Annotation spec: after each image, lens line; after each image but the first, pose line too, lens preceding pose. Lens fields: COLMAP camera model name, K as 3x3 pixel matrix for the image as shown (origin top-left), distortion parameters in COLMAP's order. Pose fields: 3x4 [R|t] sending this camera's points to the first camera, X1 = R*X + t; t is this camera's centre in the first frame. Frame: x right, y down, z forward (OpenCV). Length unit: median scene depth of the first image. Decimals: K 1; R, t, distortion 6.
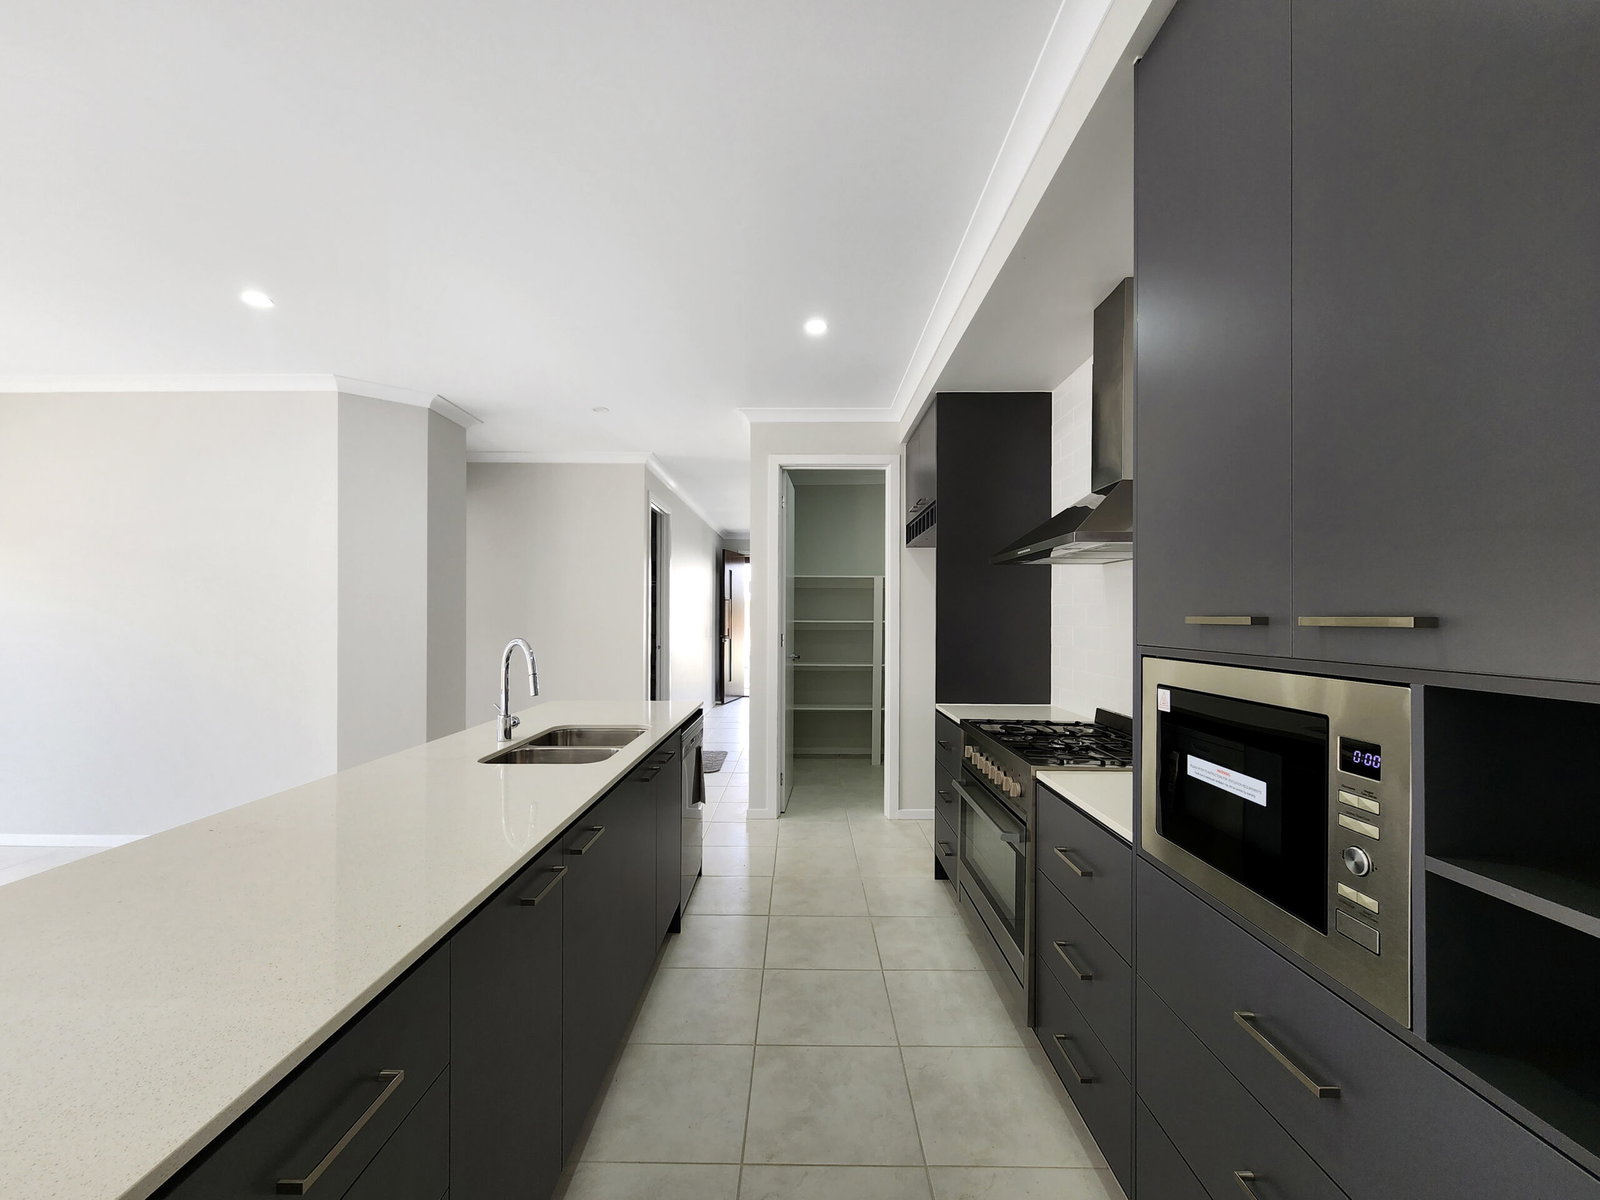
lens RADIAL K [[669.8, 0, 798.2], [0, 669.8, 608.4], [0, 0, 1]] dist [0.000470, -0.000091]
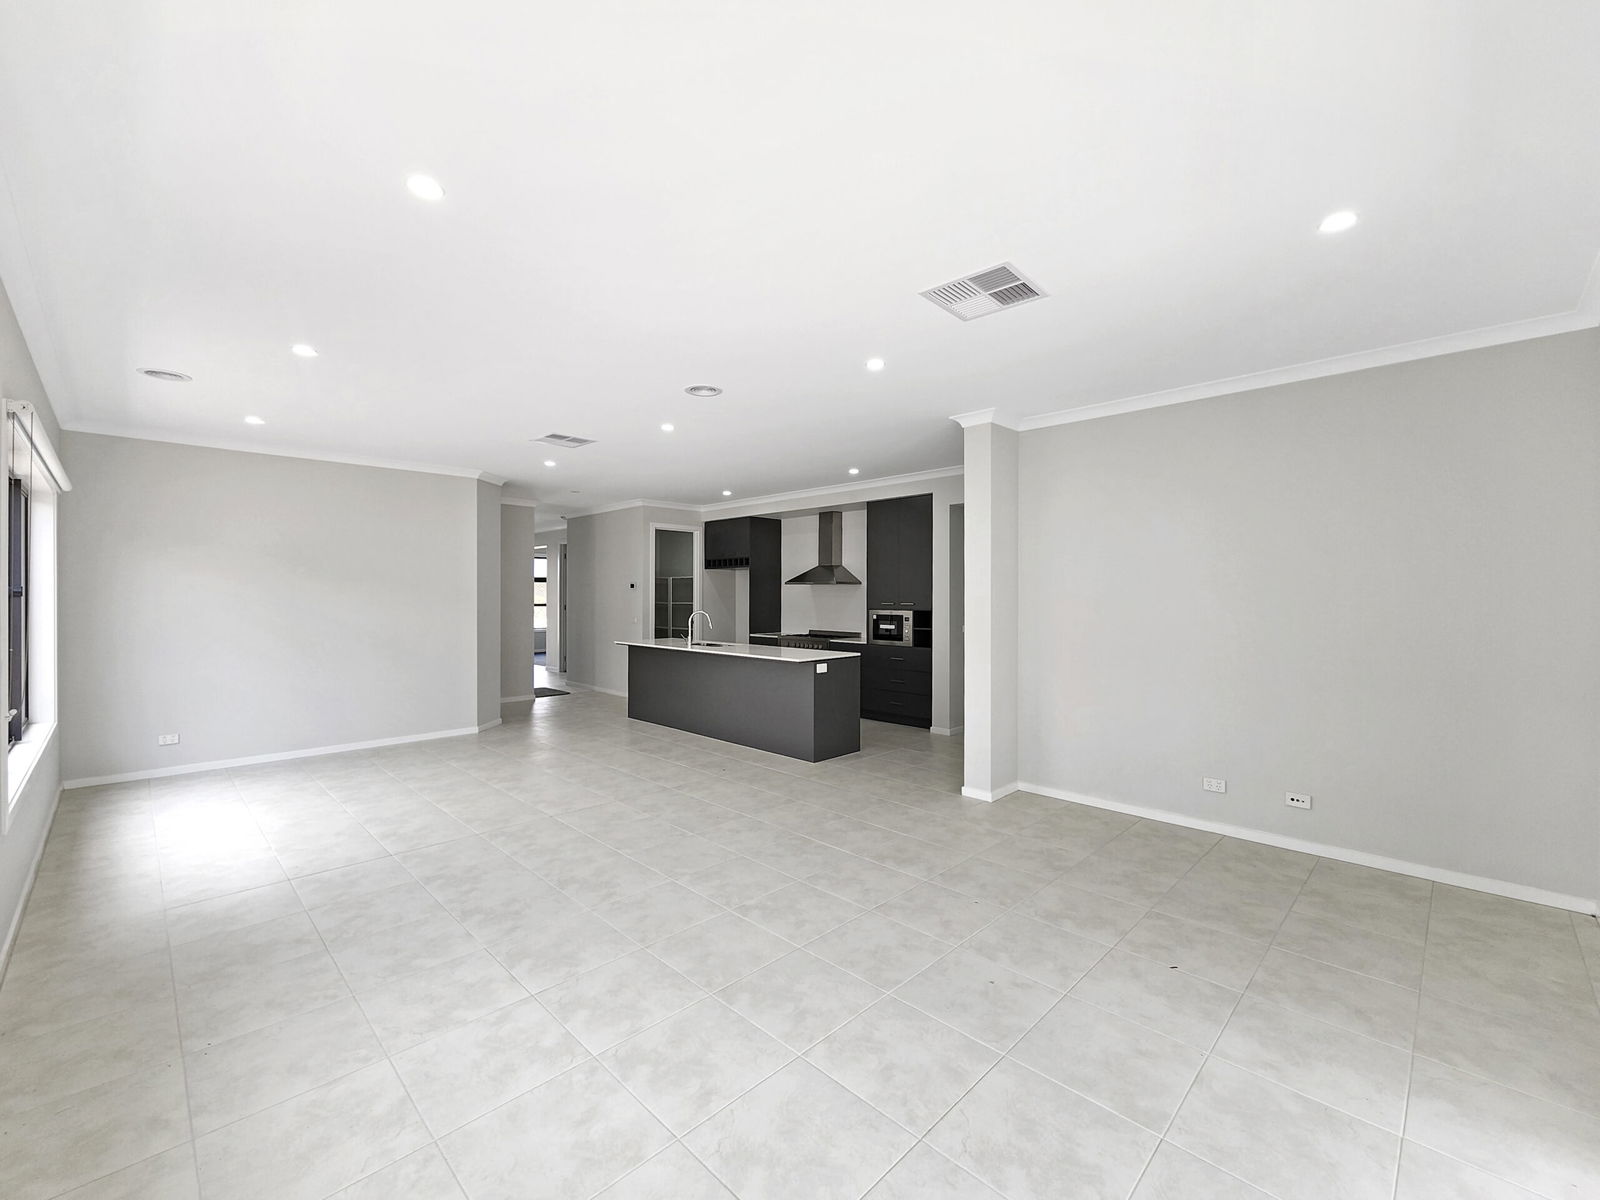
lens RADIAL K [[669.8, 0, 798.6], [0, 669.8, 590.3], [0, 0, 1]] dist [0.000470, -0.000091]
pose [[0.700393, 0.007533, 0.713717, -5.330716], [-0.011534, 0.999933, 0.000764, -0.124138], [-0.713664, -0.008767, 0.700433, -3.436206]]
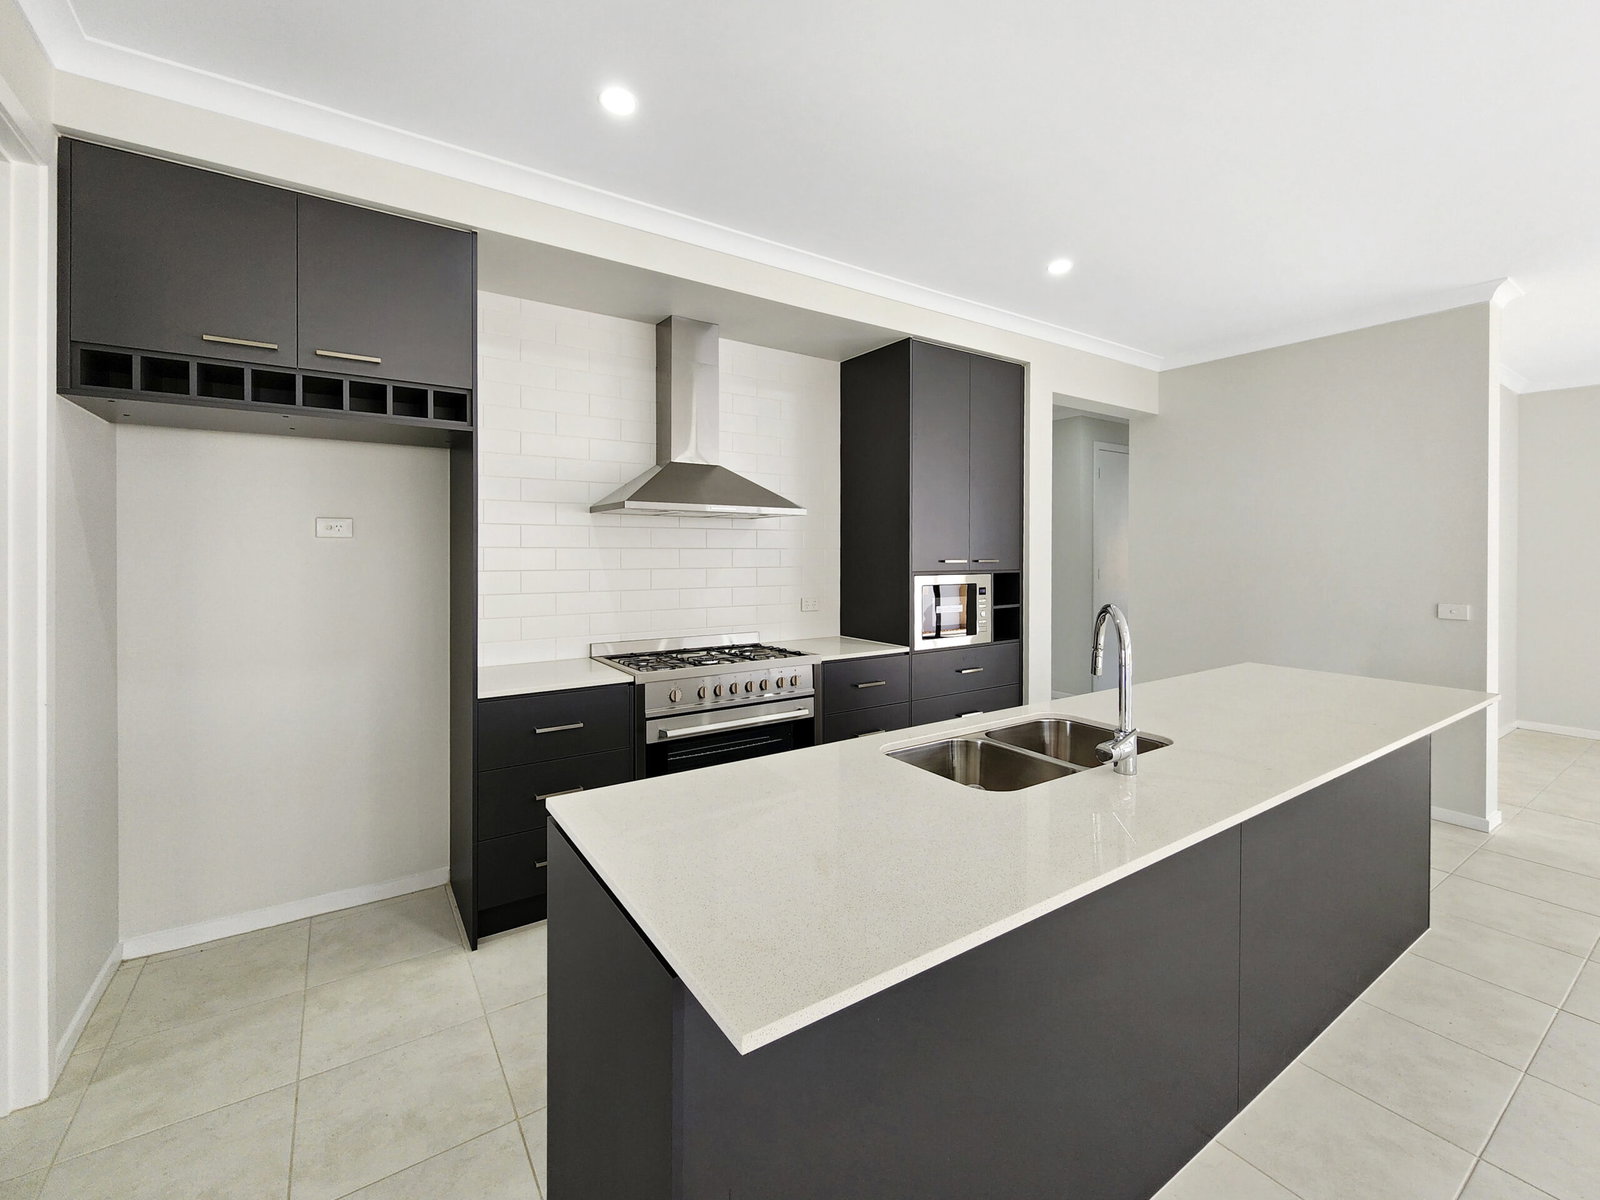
lens RADIAL K [[669.8, 0, 788.8], [0, 669.8, 553.8], [0, 0, 1]] dist [0.000470, -0.000091]
pose [[-0.568016, -0.005934, 0.822996, -1.792840], [-0.009650, 0.999953, 0.000550, -0.017700], [-0.822961, -0.007630, -0.568046, 3.888249]]
